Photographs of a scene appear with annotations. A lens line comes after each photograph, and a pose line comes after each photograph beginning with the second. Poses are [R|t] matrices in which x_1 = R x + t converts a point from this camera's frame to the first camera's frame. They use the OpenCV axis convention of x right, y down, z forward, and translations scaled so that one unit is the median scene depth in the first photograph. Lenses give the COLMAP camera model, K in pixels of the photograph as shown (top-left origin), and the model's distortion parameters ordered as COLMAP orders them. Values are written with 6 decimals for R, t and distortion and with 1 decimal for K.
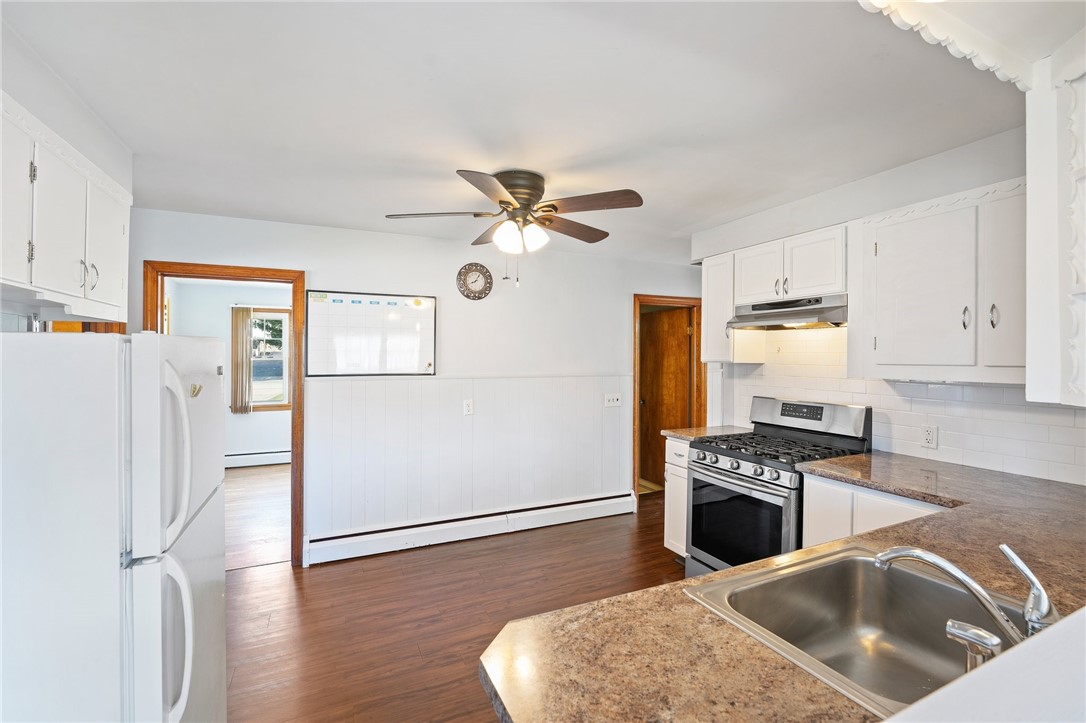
lens RADIAL K [[477.7, 0, 541.2], [0, 477.7, 357.8], [0, 0, 1]] dist [-0.024486, 0.000225]
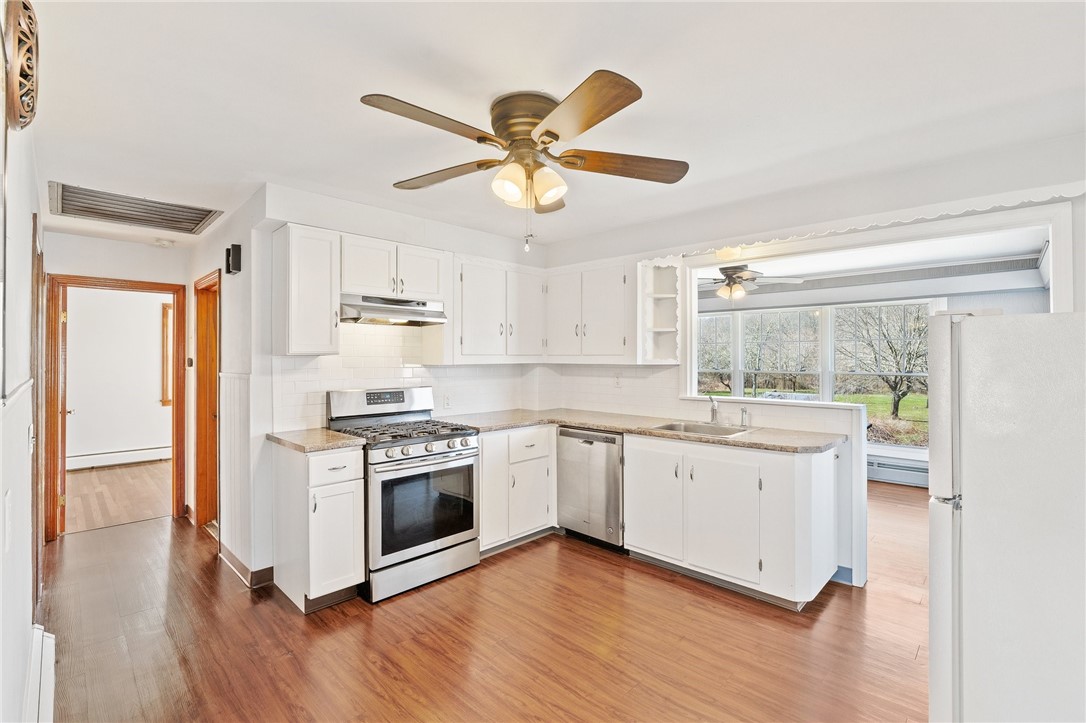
lens RADIAL K [[490.8, 0, 547.8], [0, 490.8, 352.0], [0, 0, 1]] dist [-0.057887, -0.000050]
pose [[-0.364435, 0.012676, 0.931143, -0.682513], [0.006078, 0.999918, -0.011233, 0.020858], [-0.931209, 0.001566, -0.364482, 1.087242]]
